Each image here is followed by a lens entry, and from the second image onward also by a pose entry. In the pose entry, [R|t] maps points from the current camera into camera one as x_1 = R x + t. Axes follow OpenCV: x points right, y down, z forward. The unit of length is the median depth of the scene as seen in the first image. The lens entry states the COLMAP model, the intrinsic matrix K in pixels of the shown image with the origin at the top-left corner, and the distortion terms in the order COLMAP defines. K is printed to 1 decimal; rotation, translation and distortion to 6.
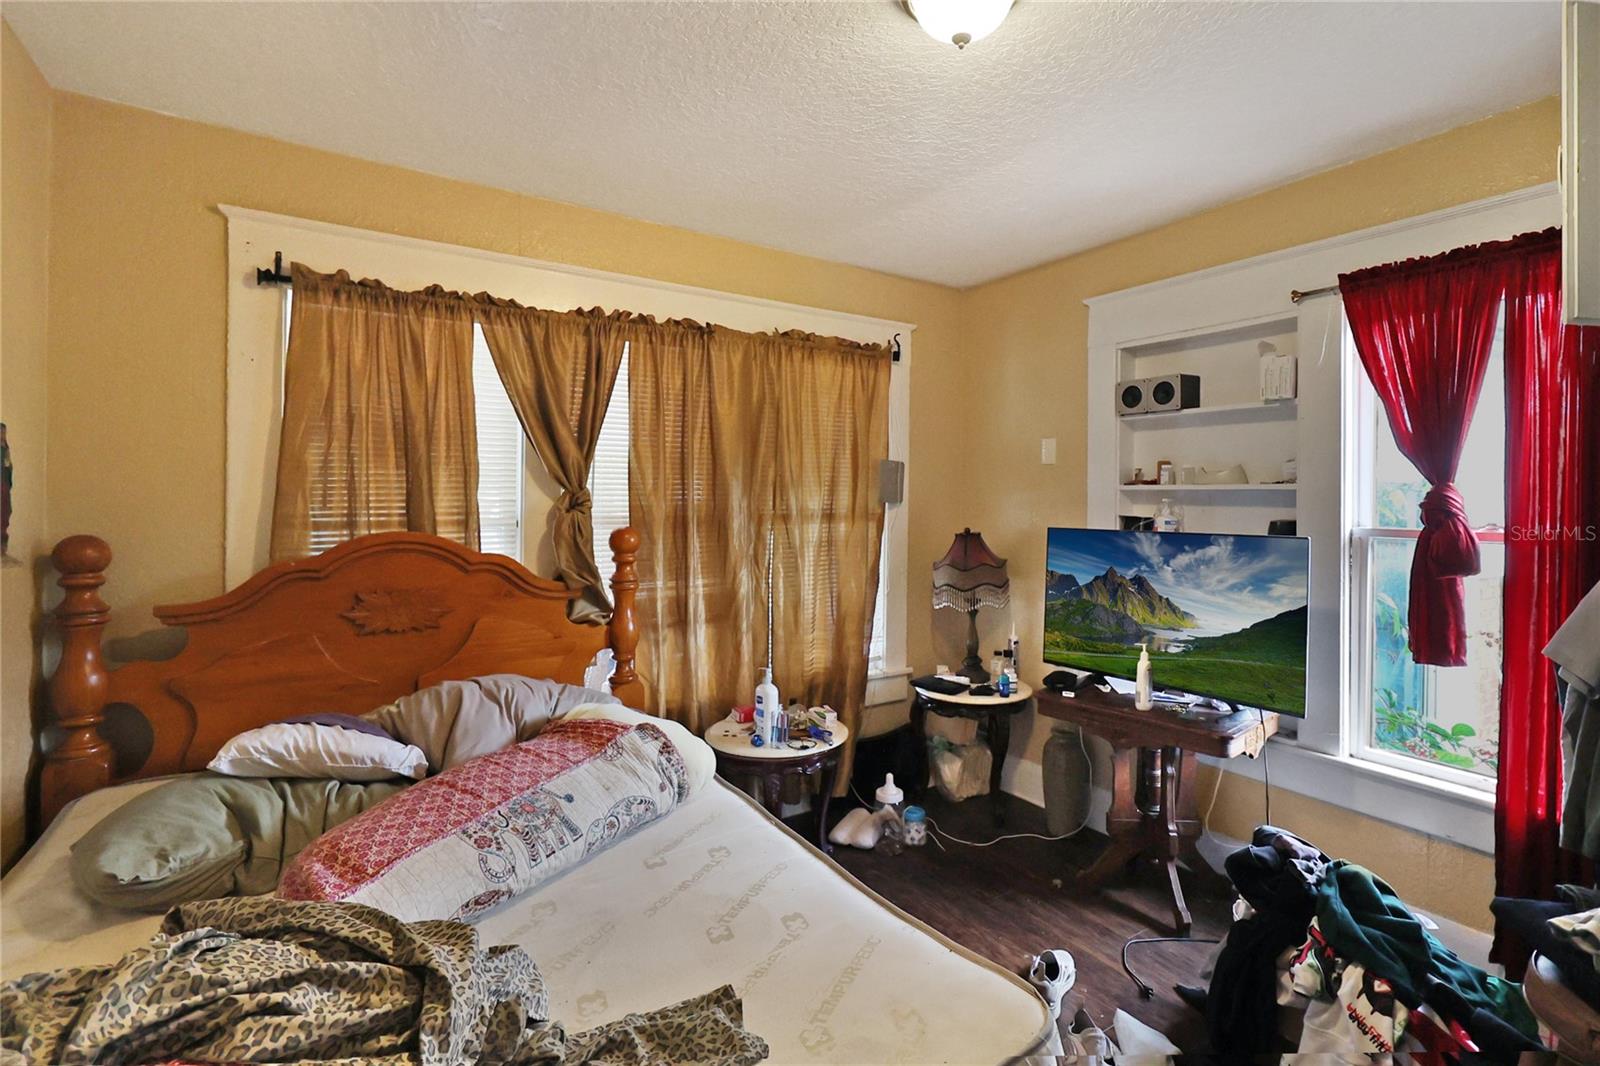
lens RADIAL K [[693.1, 0, 799.7], [0, 693.1, 511.9], [0, 0, 1]] dist [0.001637, 0.000498]
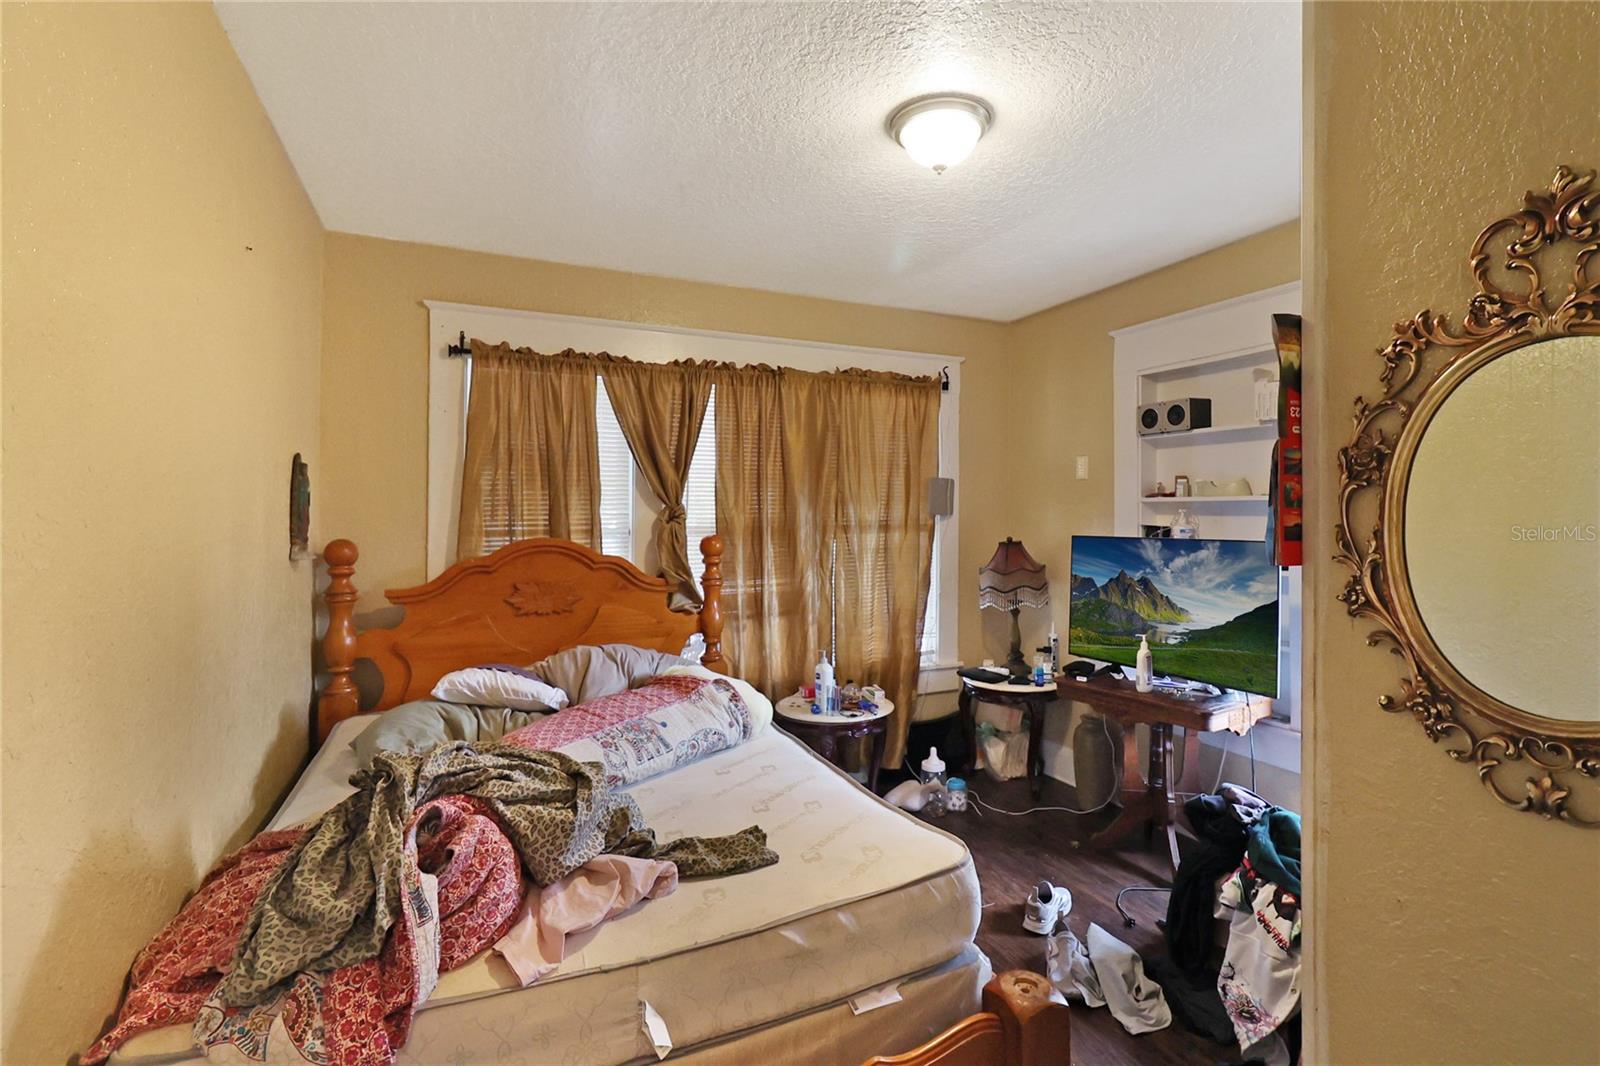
lens RADIAL K [[760.5, 0, 800.6], [0, 760.5, 535.8], [0, 0, 1]] dist [-0.001477, -0.000110]
pose [[0.985597, -0.000230, -0.169112, 0.145402], [0.001256, 0.999981, 0.005959, 0.016681], [0.169108, -0.006085, 0.985579, -0.338785]]
